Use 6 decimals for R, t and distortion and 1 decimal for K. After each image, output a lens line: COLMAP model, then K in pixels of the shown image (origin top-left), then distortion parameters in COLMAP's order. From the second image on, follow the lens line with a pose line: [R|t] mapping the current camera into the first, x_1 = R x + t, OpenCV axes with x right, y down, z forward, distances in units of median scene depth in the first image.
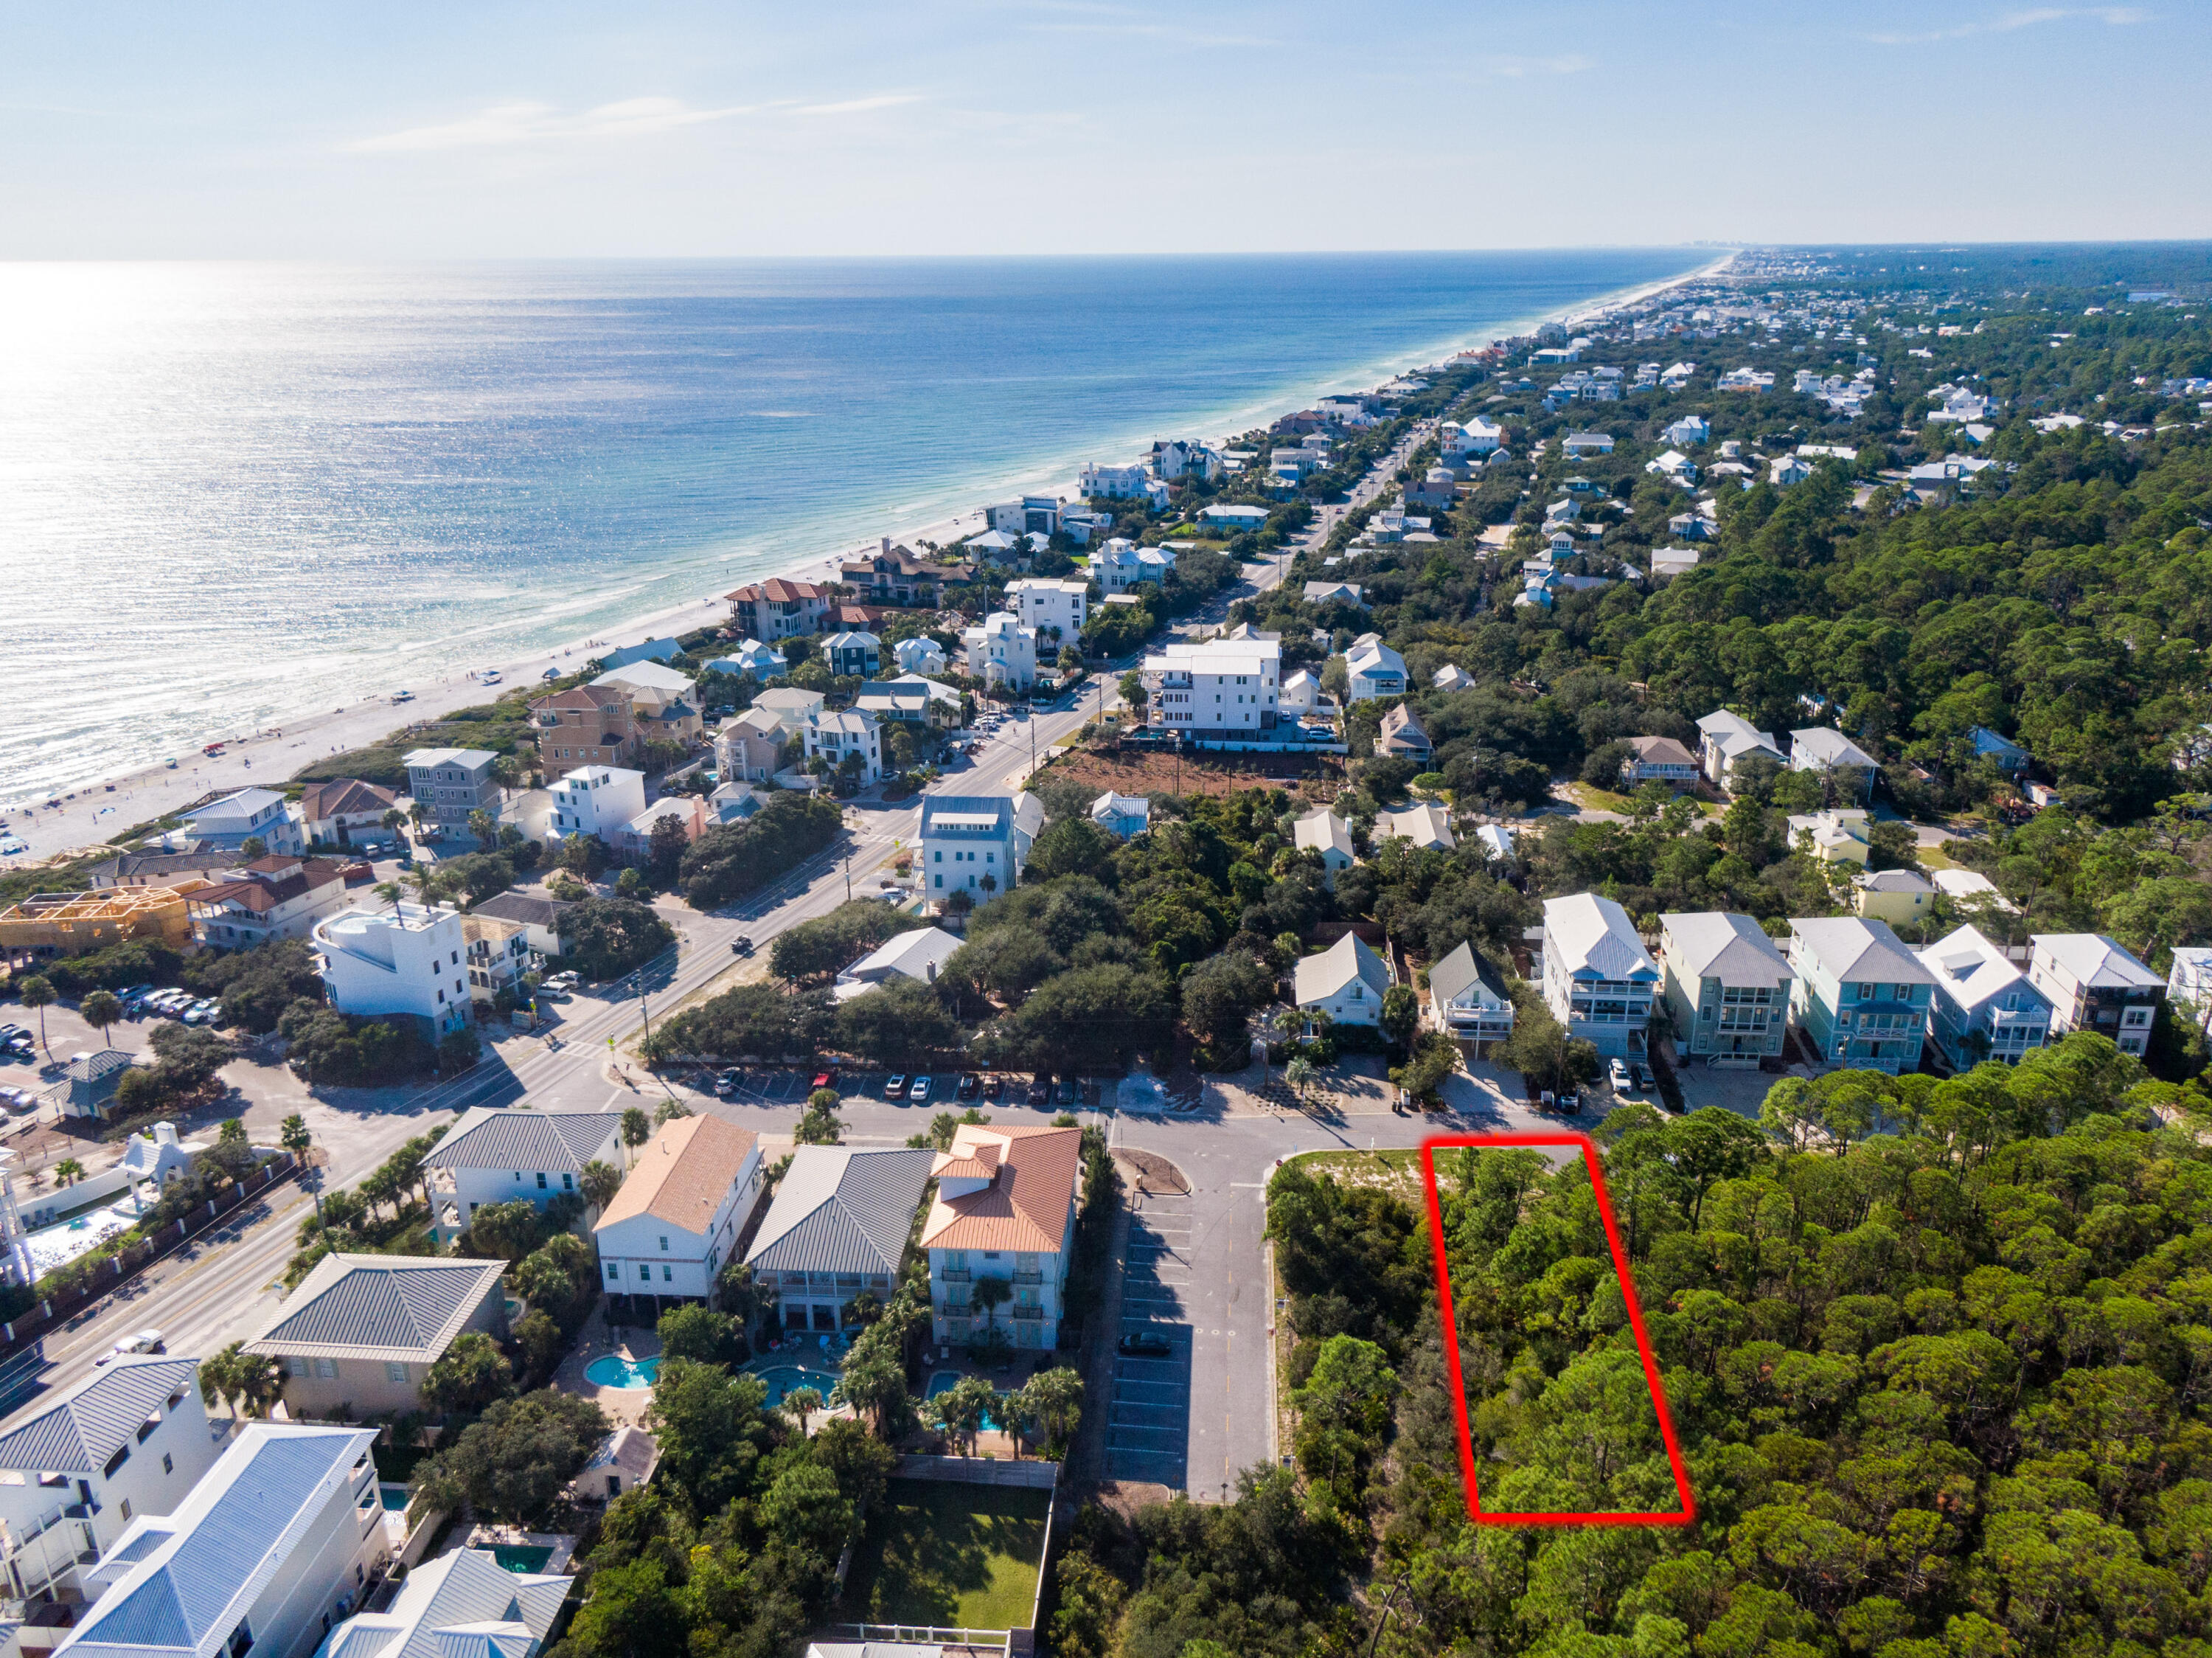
lens RADIAL K [[1592.2, 0, 1106.0], [0, 1592.2, 829.0], [0, 0, 1]] dist [0.074440, -0.120133]
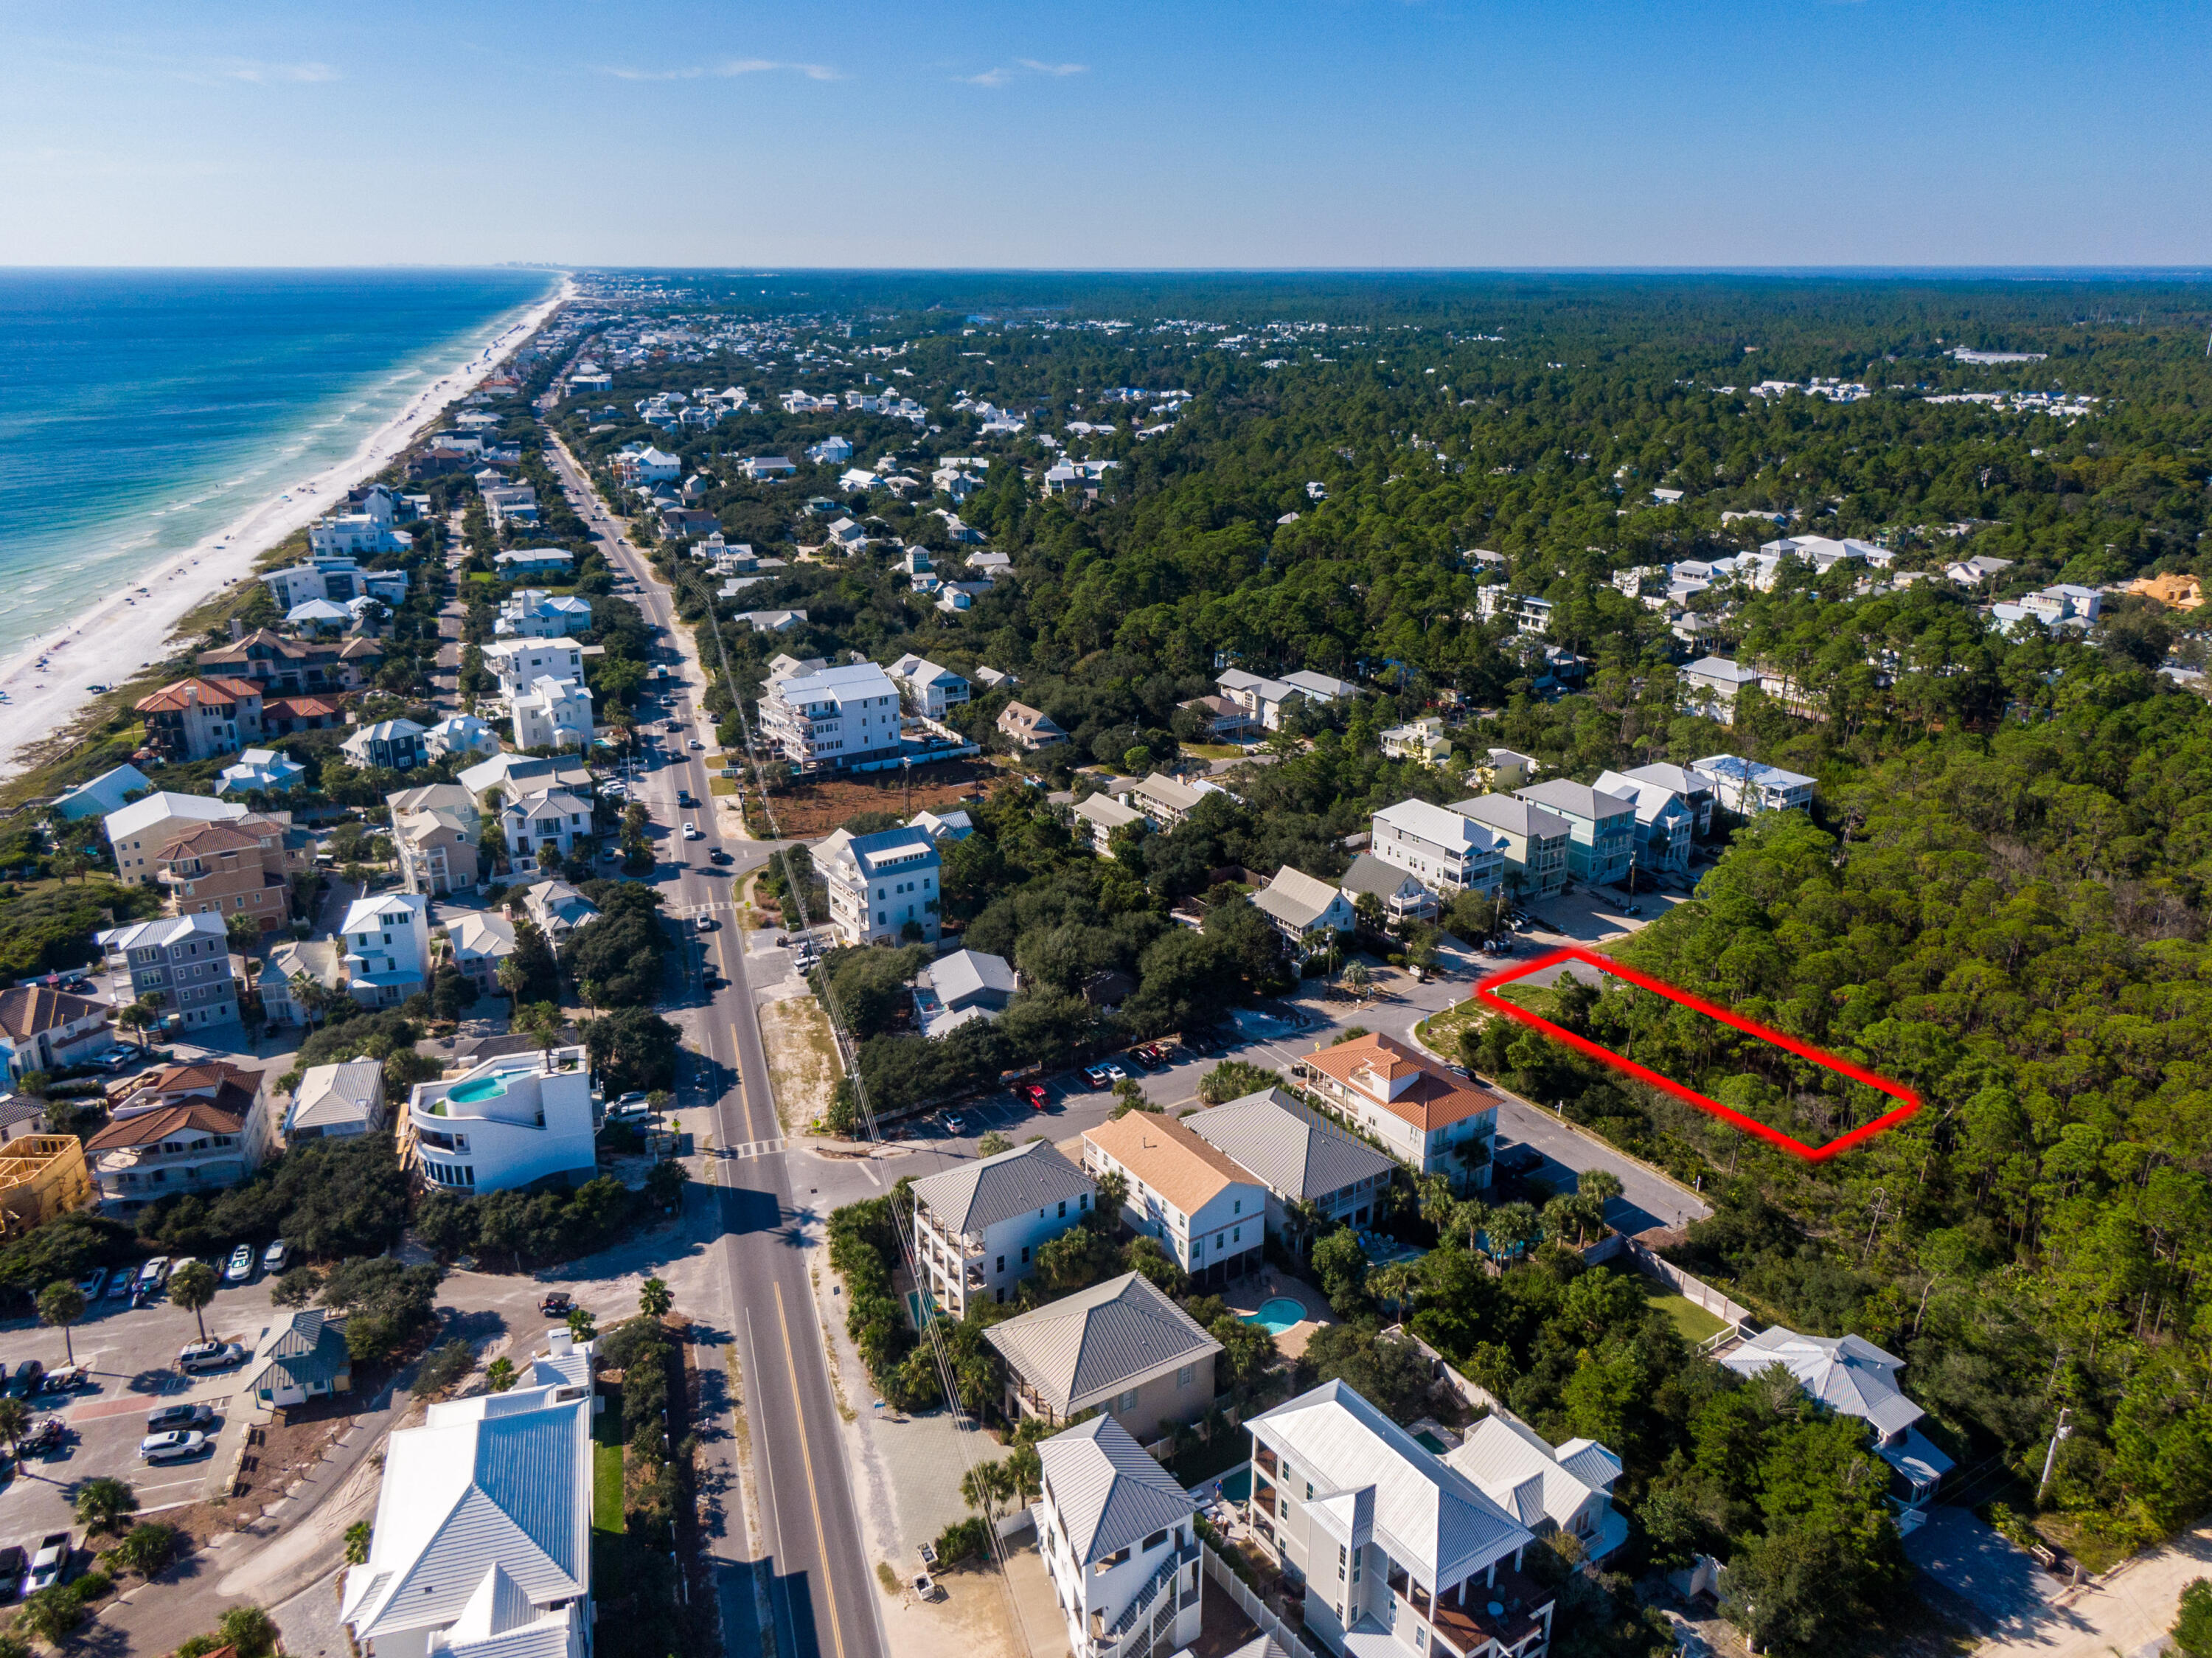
lens RADIAL K [[1637.1, 0, 1106.0], [0, 1637.1, 829.0], [0, 0, 1]] dist [0.060384, -0.080094]
pose [[0.780315, -0.191039, 0.595494, -0.630079], [0.202538, 0.978079, 0.048377, -0.046426], [-0.591682, 0.082861, 0.801902, 0.076697]]
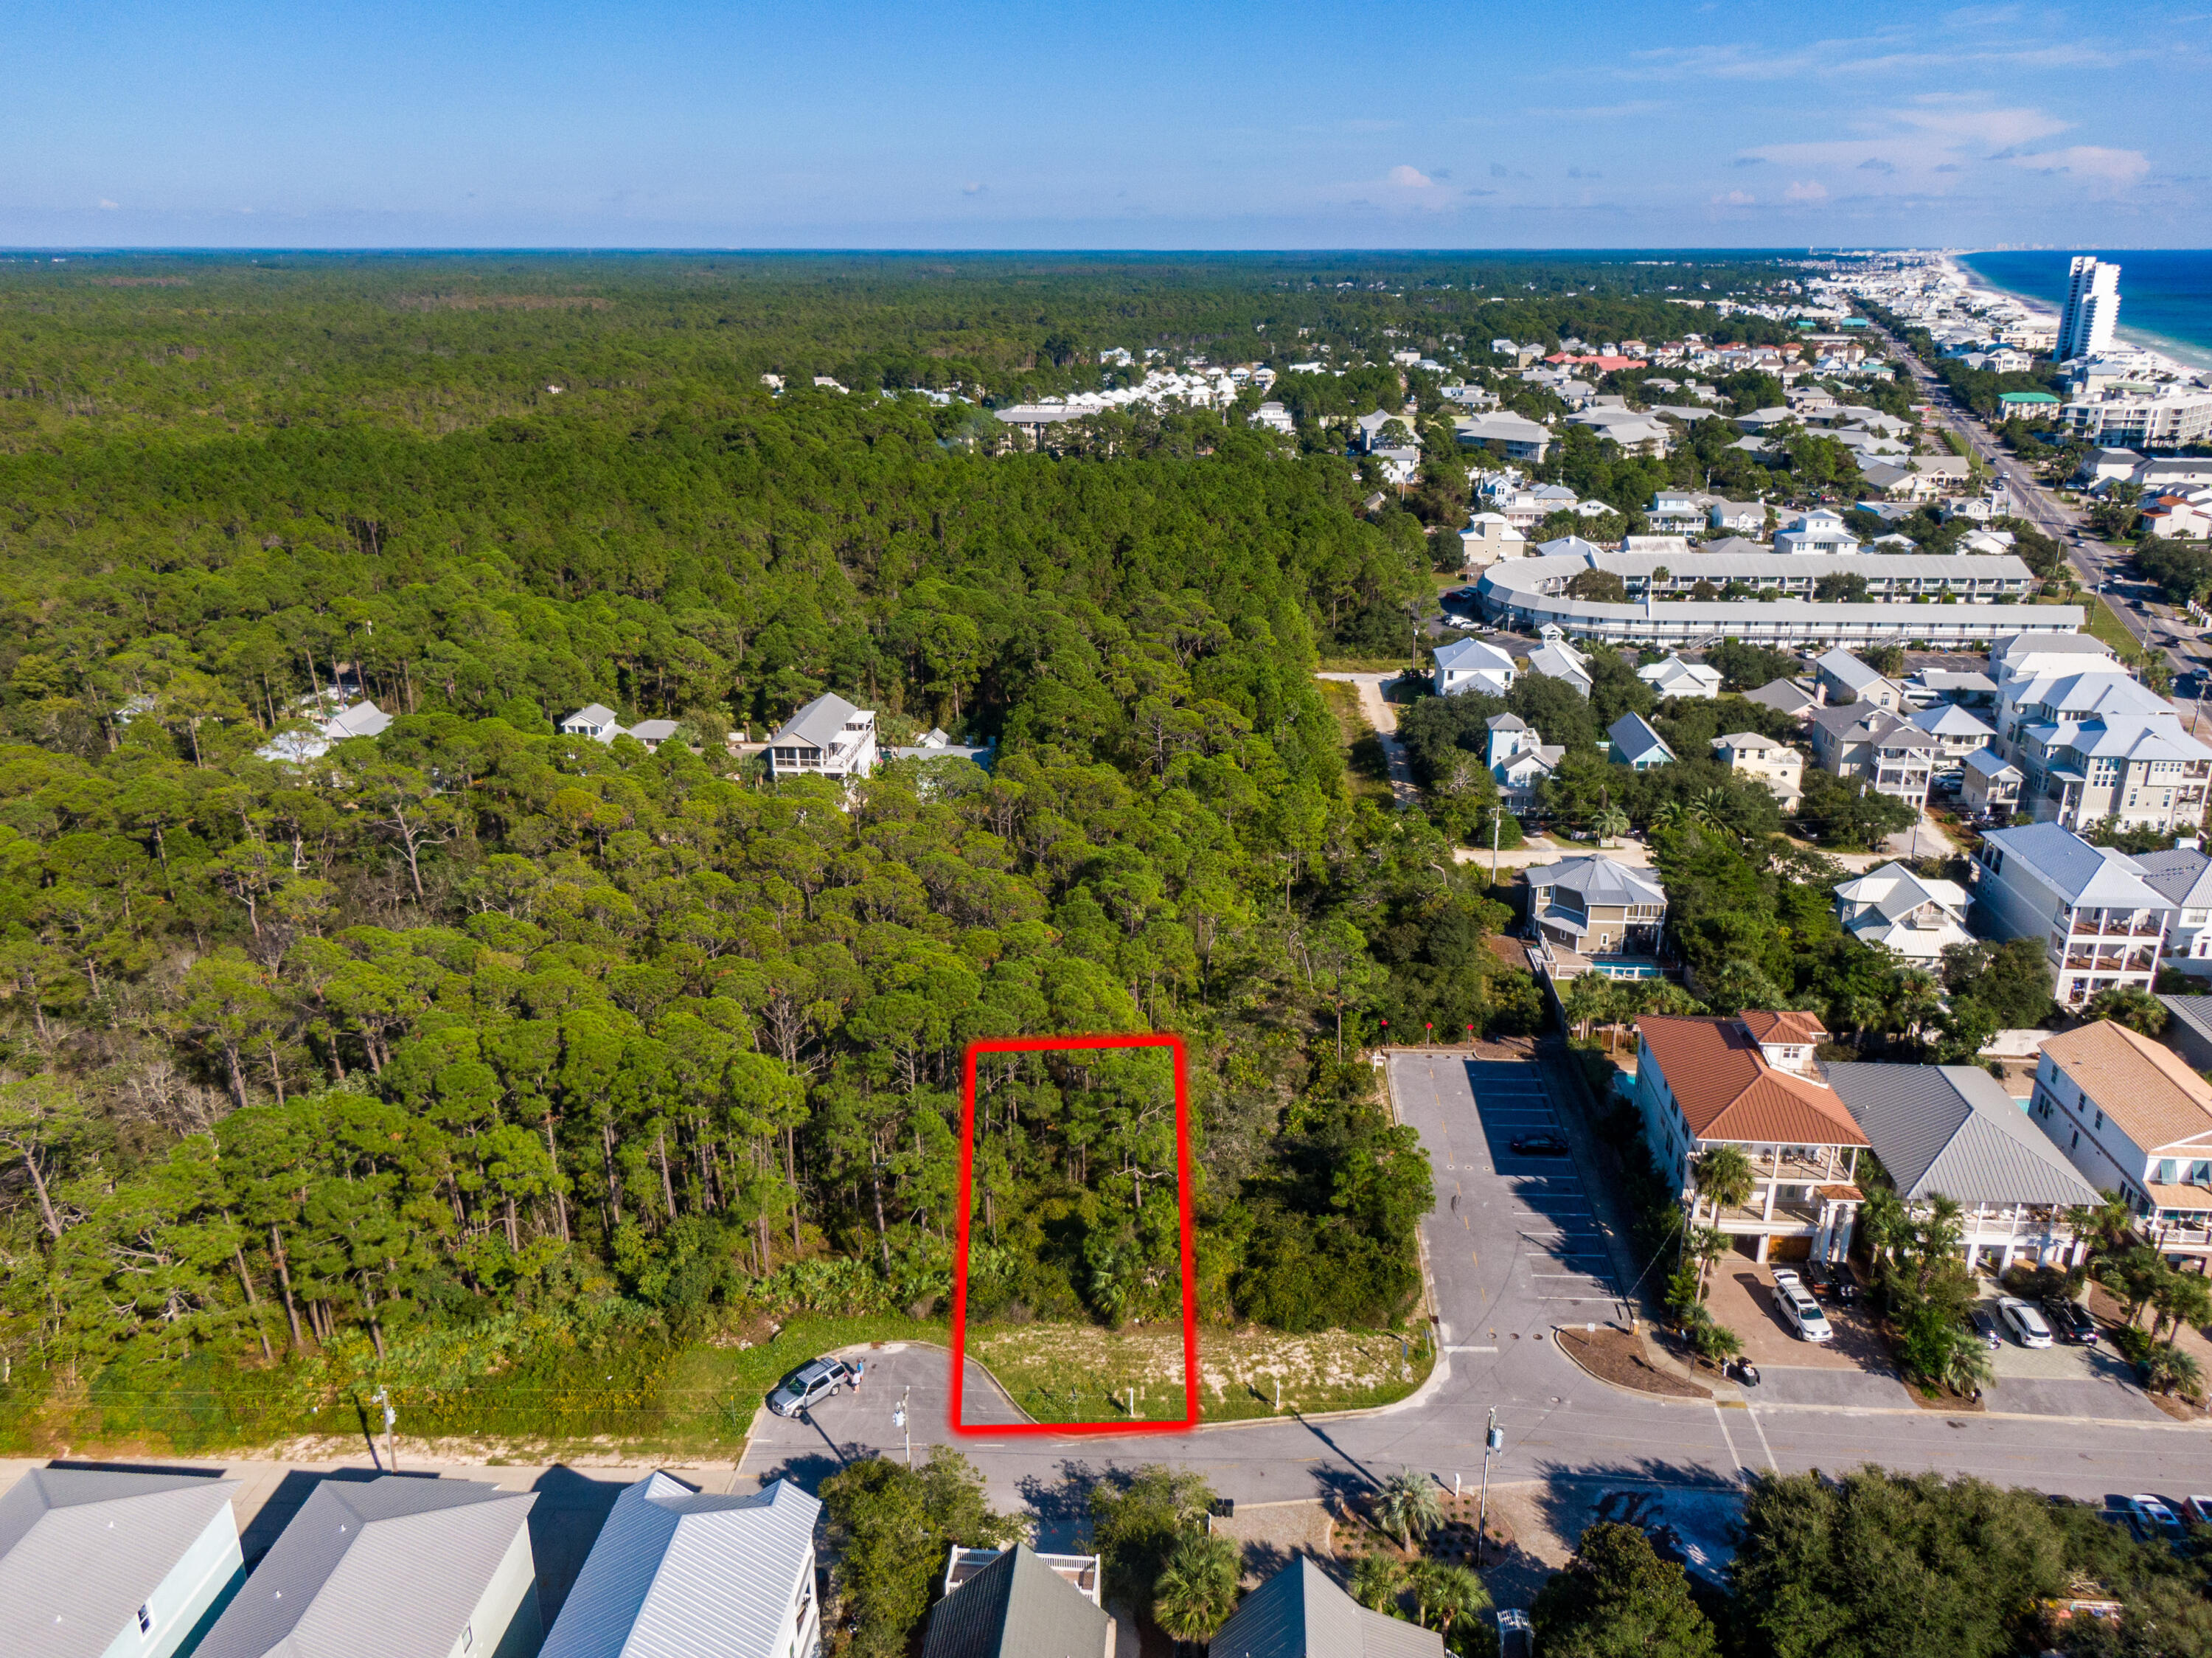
lens RADIAL K [[1637.1, 0, 1106.0], [0, 1637.1, 829.0], [0, 0, 1]] dist [0.060384, -0.080094]
pose [[-0.999846, 0.016782, 0.005199, 0.176258], [0.016231, 0.769047, 0.638986, -0.290263], [0.006725, 0.638972, -0.769201, 1.050902]]
